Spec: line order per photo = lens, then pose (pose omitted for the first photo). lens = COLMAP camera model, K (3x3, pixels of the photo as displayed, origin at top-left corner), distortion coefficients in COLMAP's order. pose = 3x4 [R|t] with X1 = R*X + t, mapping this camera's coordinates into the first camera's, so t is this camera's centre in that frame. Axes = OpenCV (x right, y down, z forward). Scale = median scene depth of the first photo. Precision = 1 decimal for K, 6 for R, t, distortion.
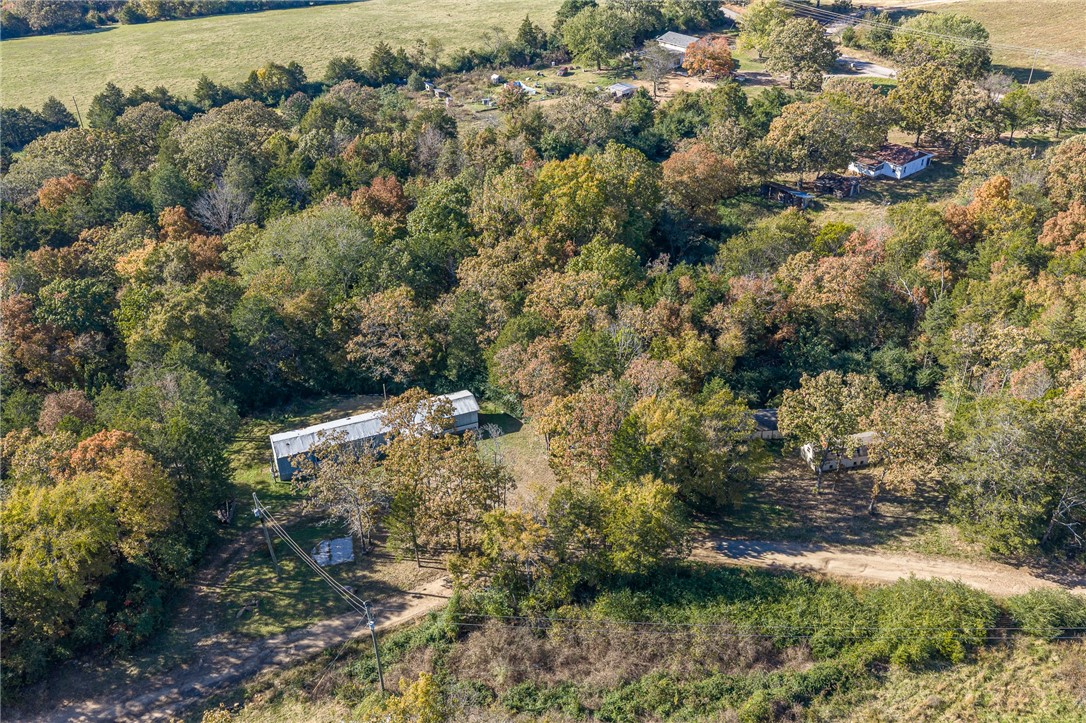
lens RADIAL K [[918.2, 0, 542.1], [0, 918.2, 345.0], [0, 0, 1]] dist [-0.010281, -0.005880]
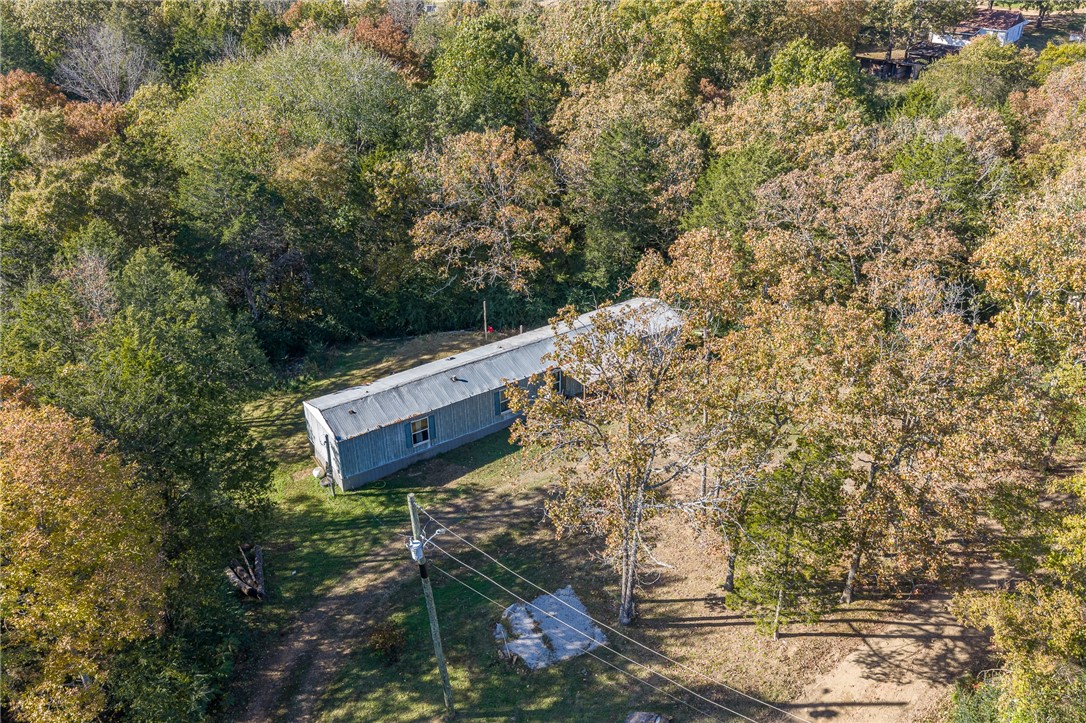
lens RADIAL K [[914.2, 0, 543.0], [0, 914.2, 361.5], [0, 0, 1]] dist [0.005796, -0.004155]
pose [[0.983131, -0.089872, 0.159299, -0.229067], [0.091960, 0.995746, -0.005767, 0.084995], [-0.158103, 0.020319, 0.987214, 0.467439]]
